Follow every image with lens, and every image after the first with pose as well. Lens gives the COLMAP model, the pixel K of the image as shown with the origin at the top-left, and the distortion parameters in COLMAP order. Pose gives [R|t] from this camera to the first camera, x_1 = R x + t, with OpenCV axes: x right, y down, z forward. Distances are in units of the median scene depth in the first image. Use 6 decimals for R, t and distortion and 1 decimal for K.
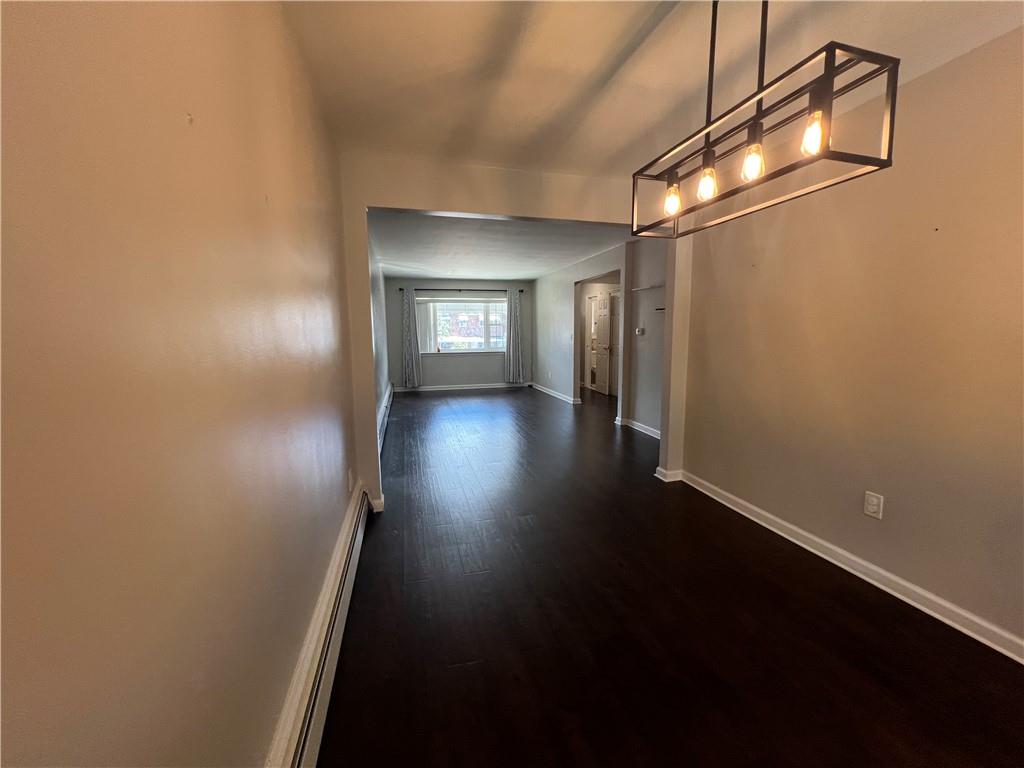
lens RADIAL K [[405.0, 0, 508.9], [0, 405.0, 381.2], [0, 0, 1]] dist [0.015919, 0.000153]
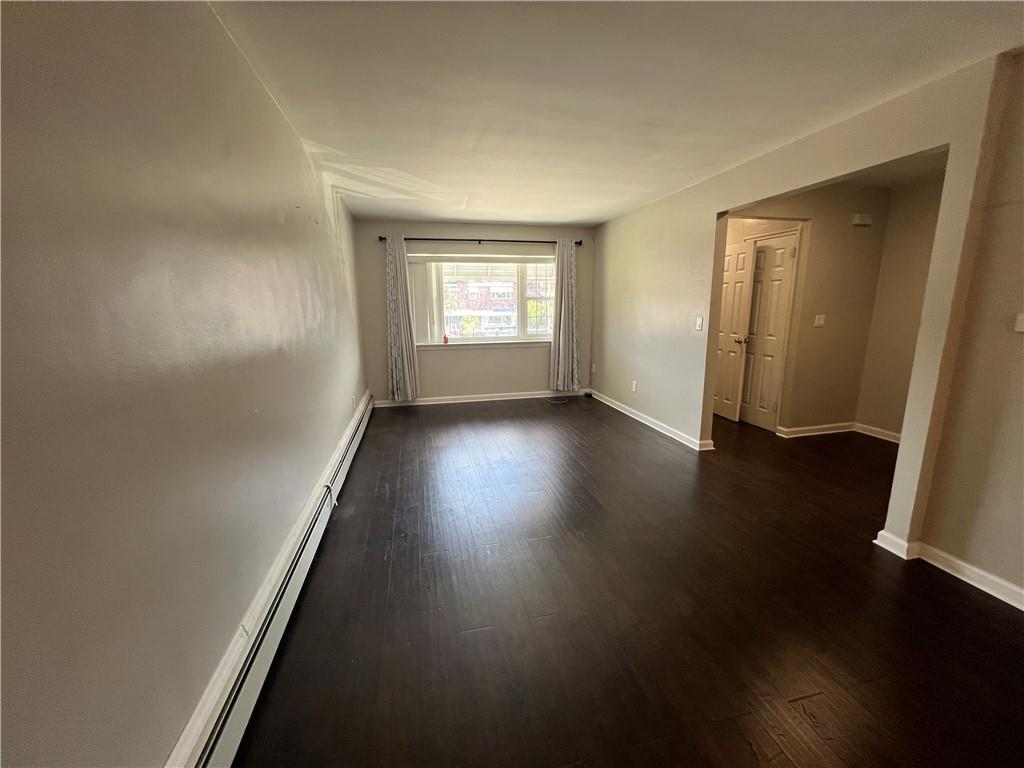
lens RADIAL K [[405.0, 0, 516.4], [0, 405.0, 382.1], [0, 0, 1]] dist [0.015919, 0.000153]
pose [[0.999994, 0.002529, -0.002503, -0.063163], [-0.002351, 0.997616, 0.068965, -0.054701], [0.002671, -0.068959, 0.997616, 0.374212]]
